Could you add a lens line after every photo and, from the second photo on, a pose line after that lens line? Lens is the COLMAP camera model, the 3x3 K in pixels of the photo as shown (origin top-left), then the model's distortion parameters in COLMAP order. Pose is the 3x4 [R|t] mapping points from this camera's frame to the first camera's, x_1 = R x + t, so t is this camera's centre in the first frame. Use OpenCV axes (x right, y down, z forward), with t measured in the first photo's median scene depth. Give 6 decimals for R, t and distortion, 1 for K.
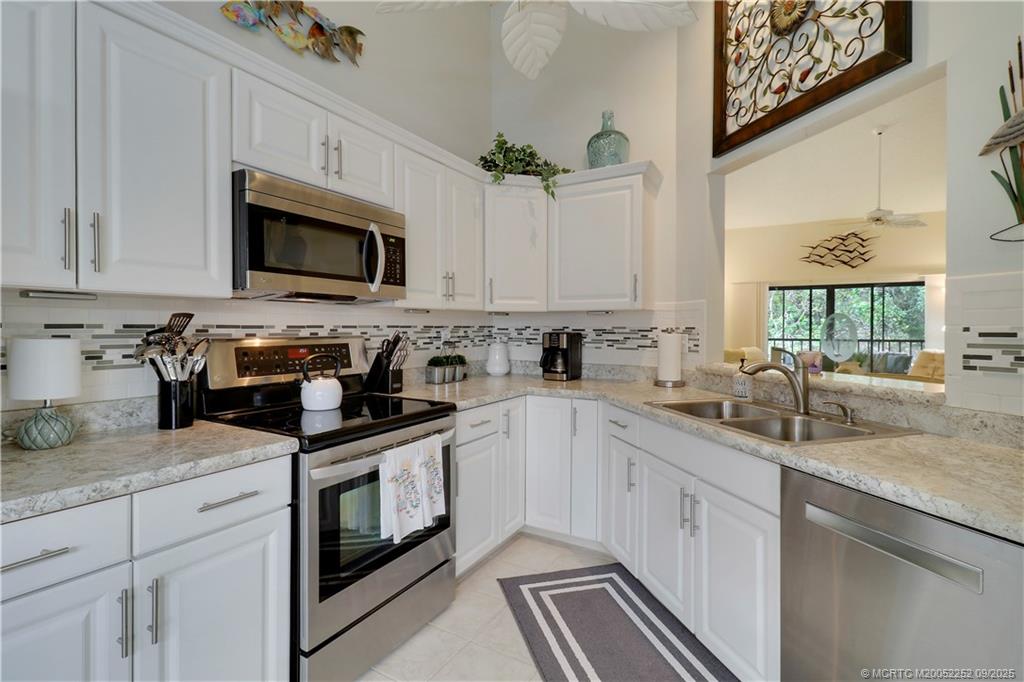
lens RADIAL K [[478.9, 0, 521.1], [0, 478.9, 338.2], [0, 0, 1]] dist [-0.012030, -0.004201]
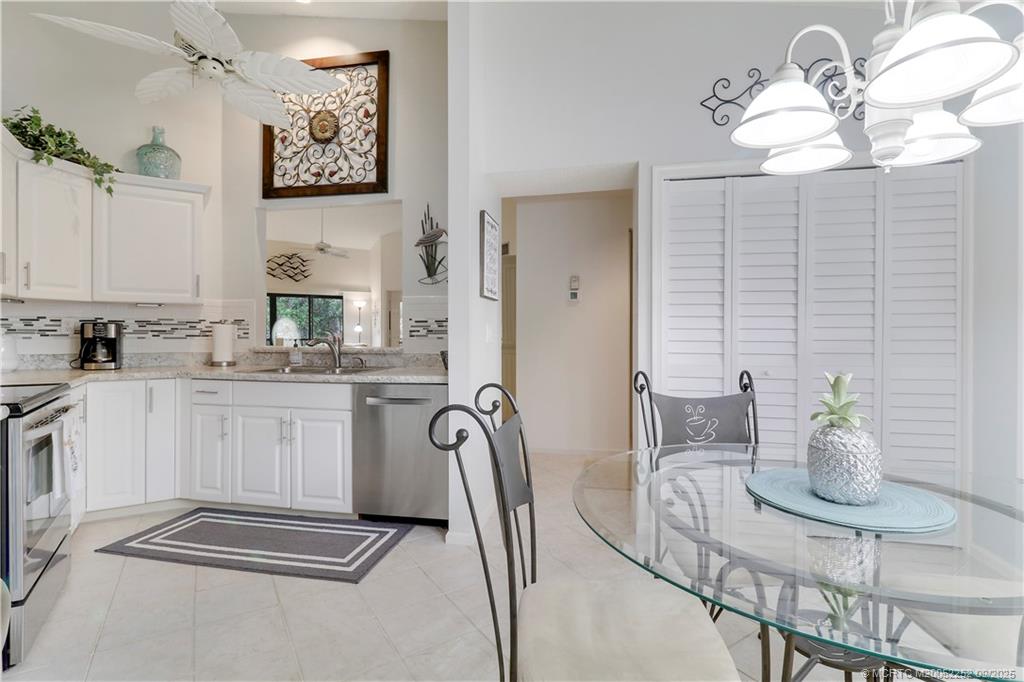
lens RADIAL K [[478.9, 0, 520.6], [0, 478.9, 336.2], [0, 0, 1]] dist [-0.012030, -0.004201]
pose [[0.445553, -0.004454, 0.895245, -0.473117], [0.019816, 0.999792, -0.004888, 0.044060], [-0.895036, 0.019918, 0.445548, -0.272193]]
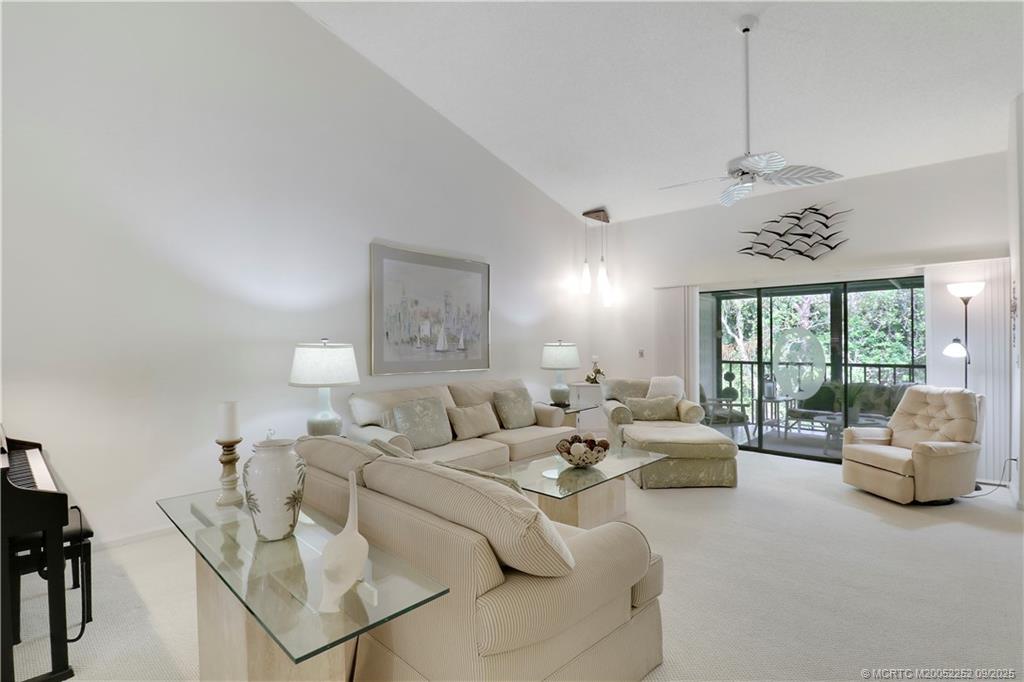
lens RADIAL K [[478.9, 0, 510.4], [0, 478.9, 343.5], [0, 0, 1]] dist [-0.012030, -0.004201]
pose [[0.975511, -0.005838, -0.219872, 1.135664], [0.001752, 0.999822, -0.018775, -0.048178], [0.219943, 0.017930, 0.975348, 0.675710]]
